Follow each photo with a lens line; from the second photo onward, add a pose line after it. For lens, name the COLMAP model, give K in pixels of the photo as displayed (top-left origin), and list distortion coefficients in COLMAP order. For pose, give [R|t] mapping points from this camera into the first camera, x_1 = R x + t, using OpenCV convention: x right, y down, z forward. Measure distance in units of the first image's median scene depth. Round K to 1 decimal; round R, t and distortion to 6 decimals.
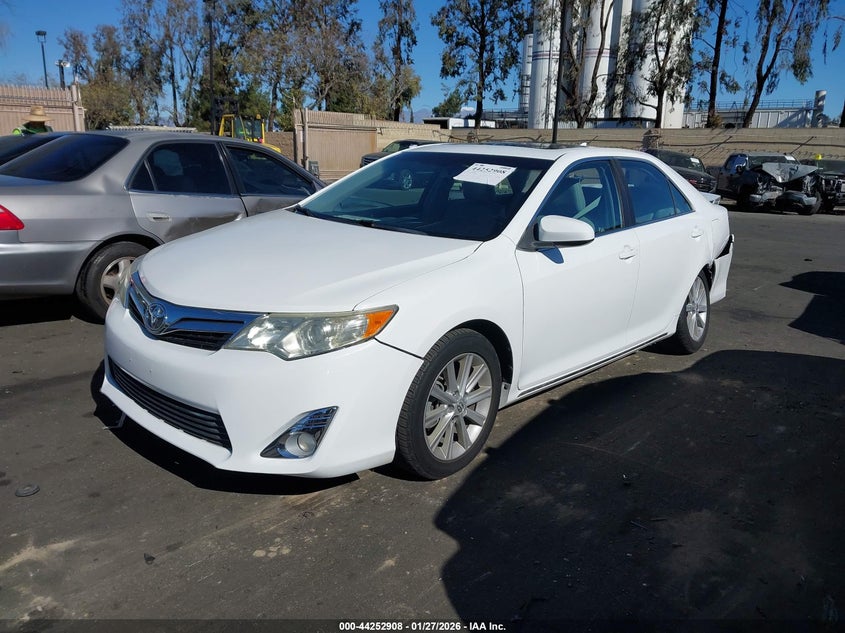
lens RADIAL K [[647.2, 0, 423.1], [0, 647.2, 313.0], [0, 0, 1]] dist [0.005477, 0.002953]
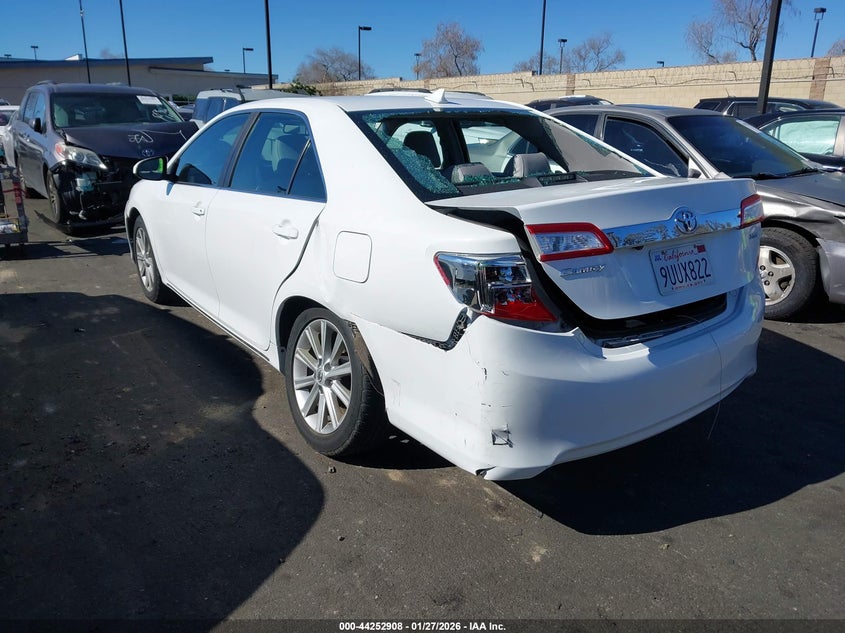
lens RADIAL K [[647.2, 0, 422.7], [0, 647.2, 314.3], [0, 0, 1]] dist [0.005477, 0.002953]
pose [[-0.214202, 0.238041, -0.947340, 1.037154], [-0.242629, 0.926489, 0.287662, -0.266161], [0.946176, 0.291470, -0.140700, 1.299783]]
